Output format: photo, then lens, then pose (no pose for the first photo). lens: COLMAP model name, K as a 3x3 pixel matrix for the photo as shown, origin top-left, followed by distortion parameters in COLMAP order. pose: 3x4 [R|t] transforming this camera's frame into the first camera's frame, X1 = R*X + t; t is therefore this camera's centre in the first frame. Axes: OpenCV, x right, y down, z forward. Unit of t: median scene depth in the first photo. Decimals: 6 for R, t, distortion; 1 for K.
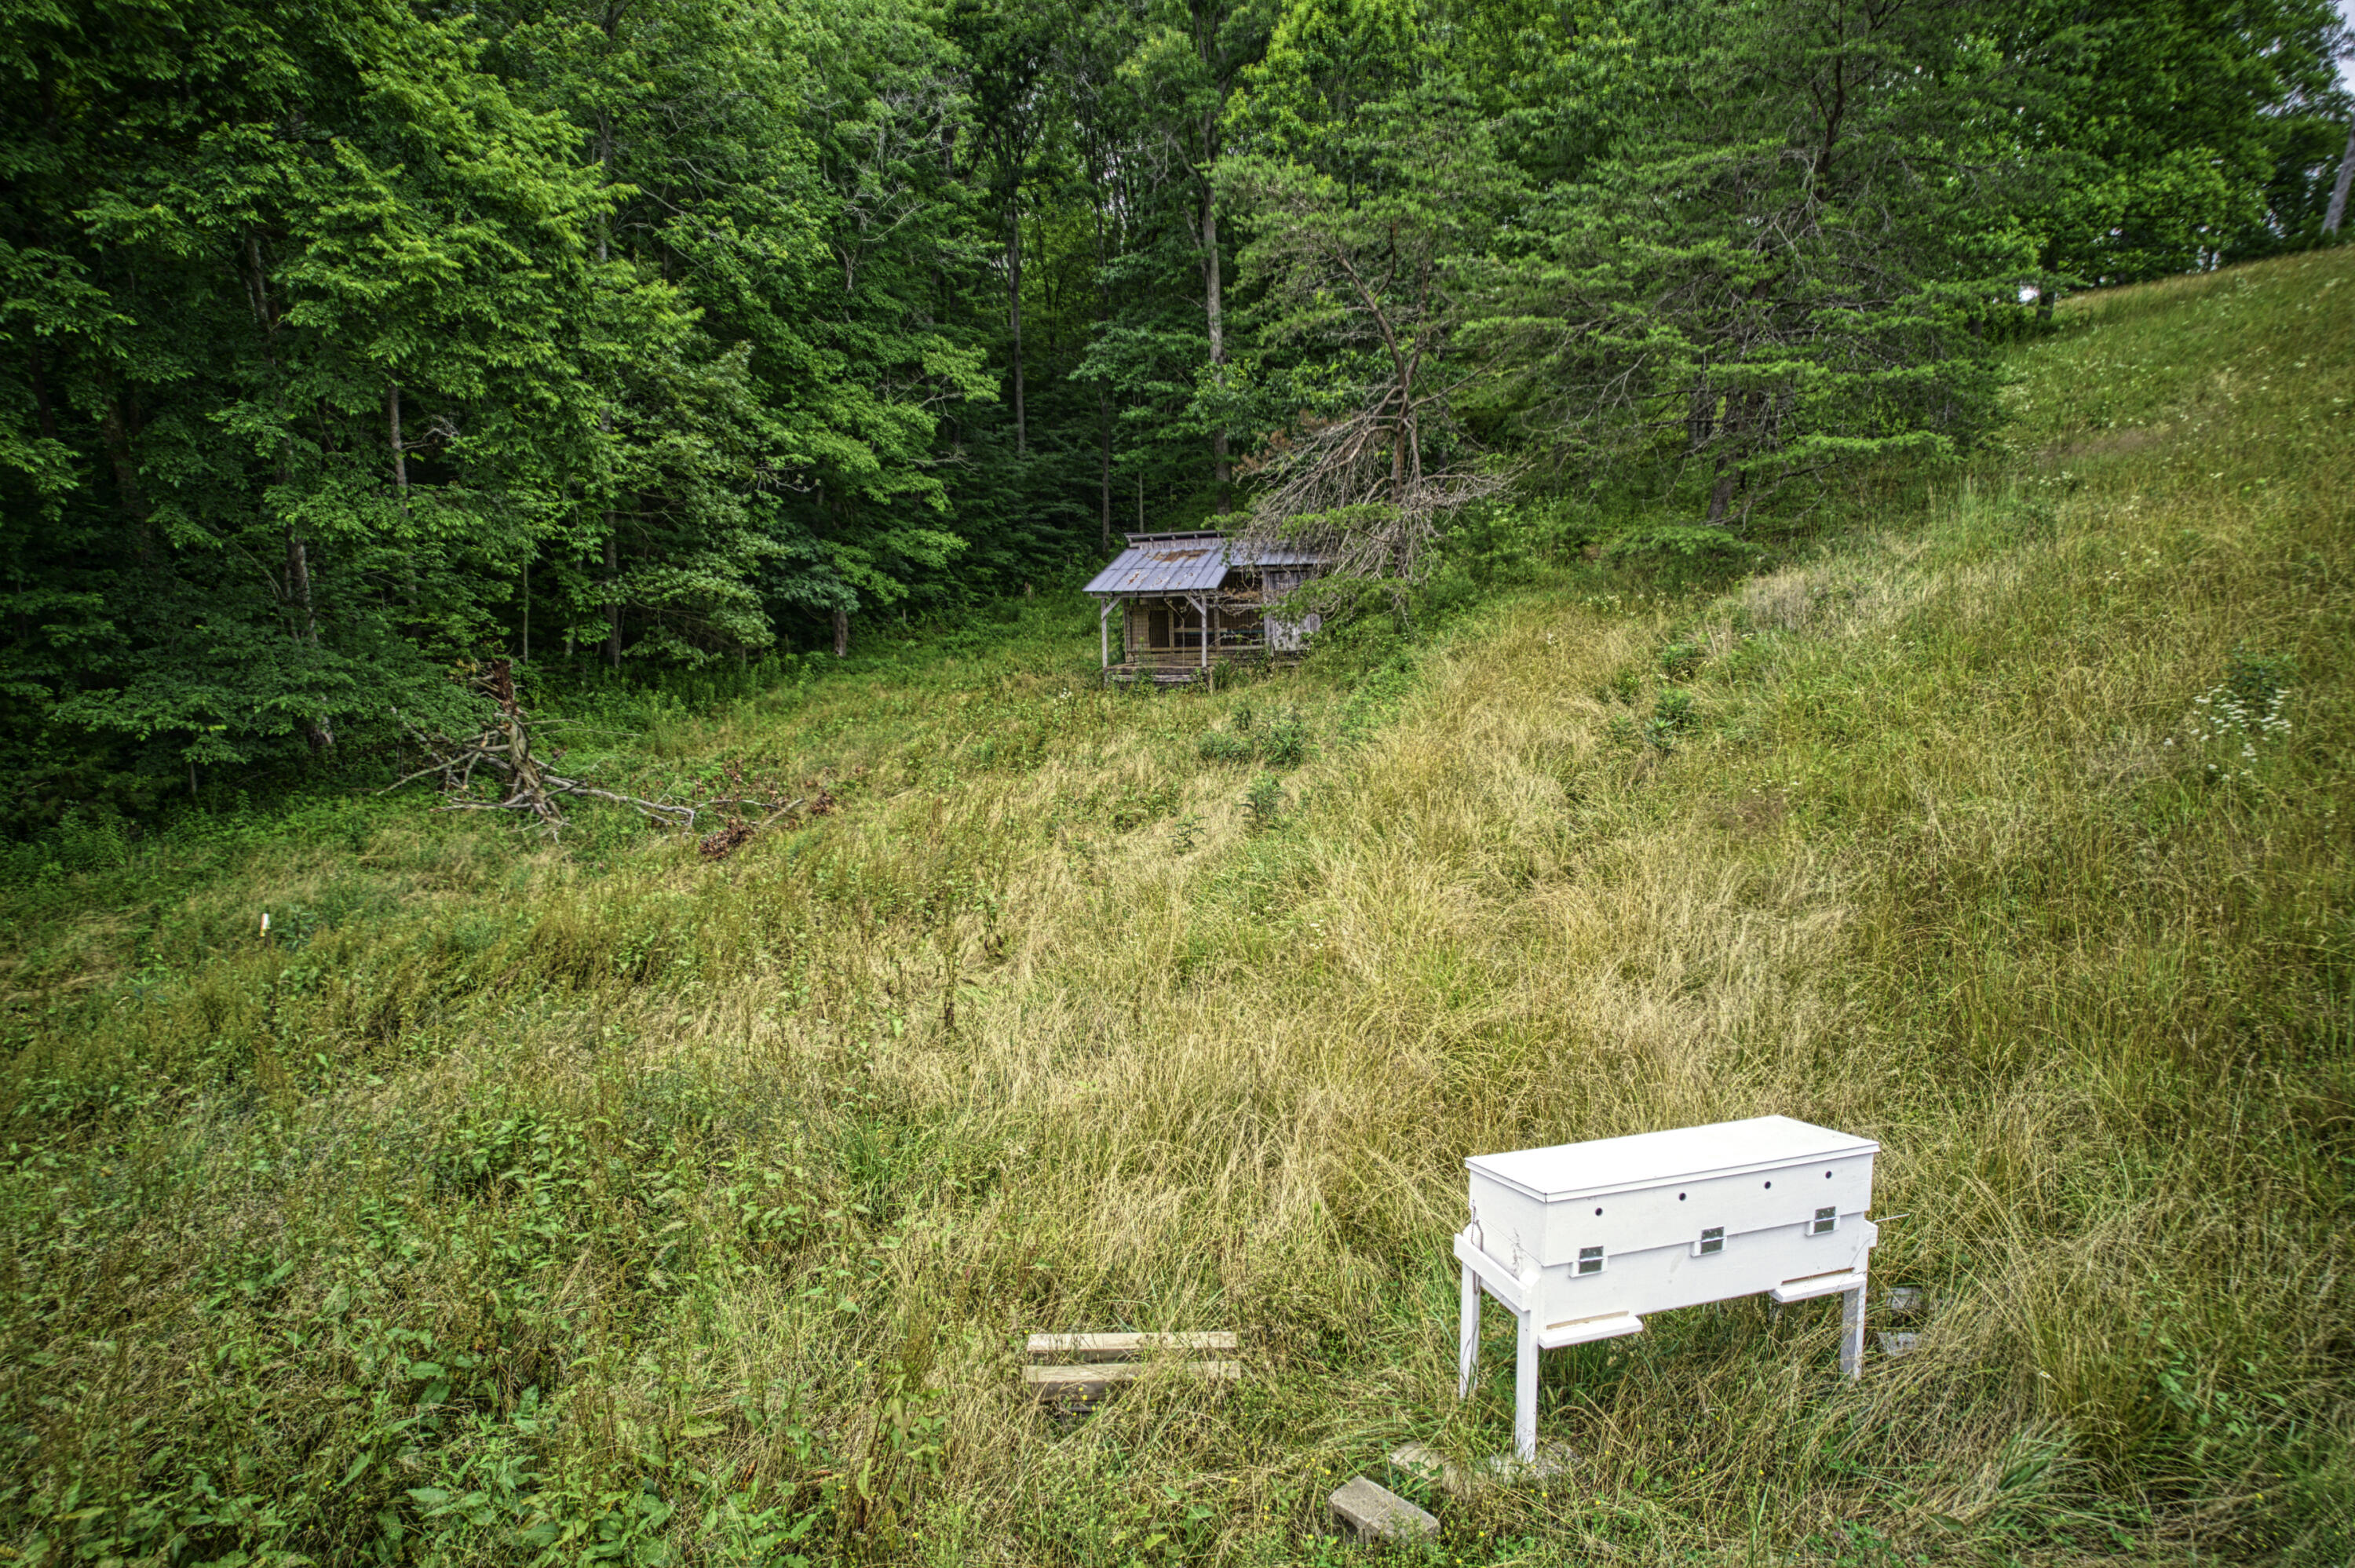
lens RADIAL K [[1468.3, 0, 1183.3], [0, 1468.3, 792.5], [0, 0, 1]] dist [-0.006138, -0.001607]
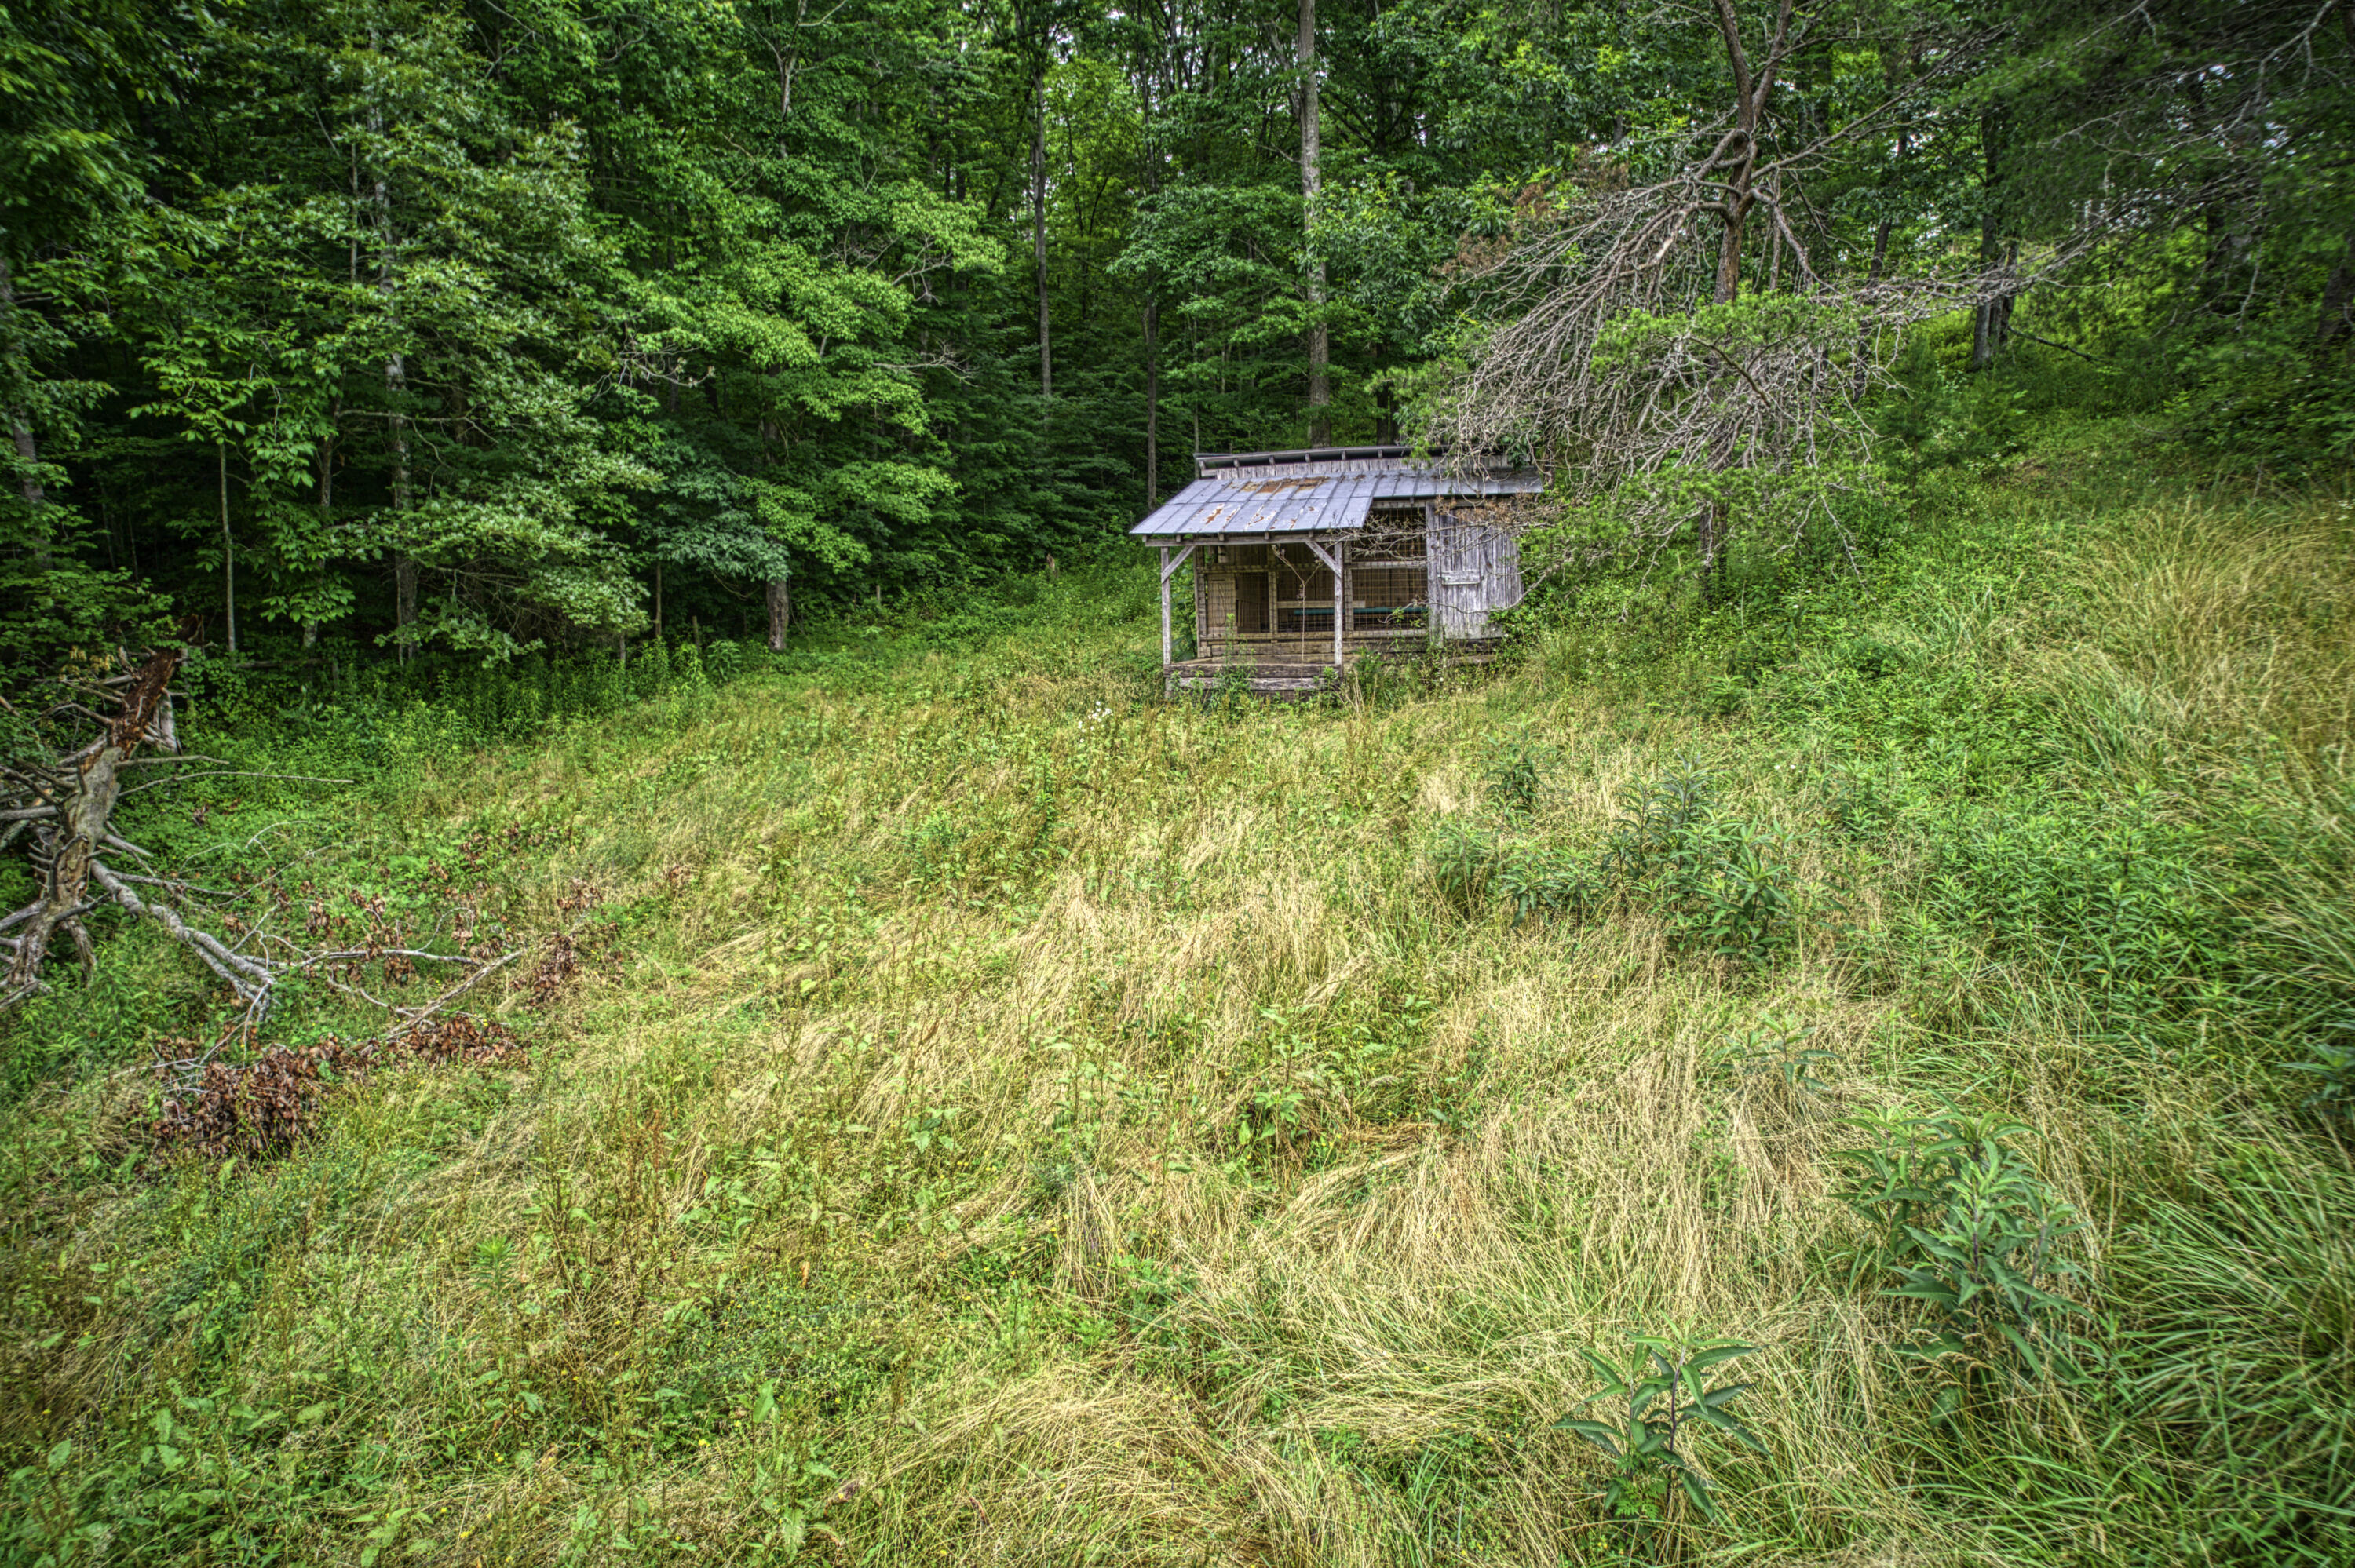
lens RADIAL K [[1468.3, 0, 1171.6], [0, 1468.3, 778.8], [0, 0, 1]] dist [-0.006138, -0.001607]
pose [[0.999533, 0.004508, -0.030220, -0.029785], [-0.004769, 0.999952, -0.008578, -0.030993], [0.030180, 0.008718, 0.999506, 0.369269]]
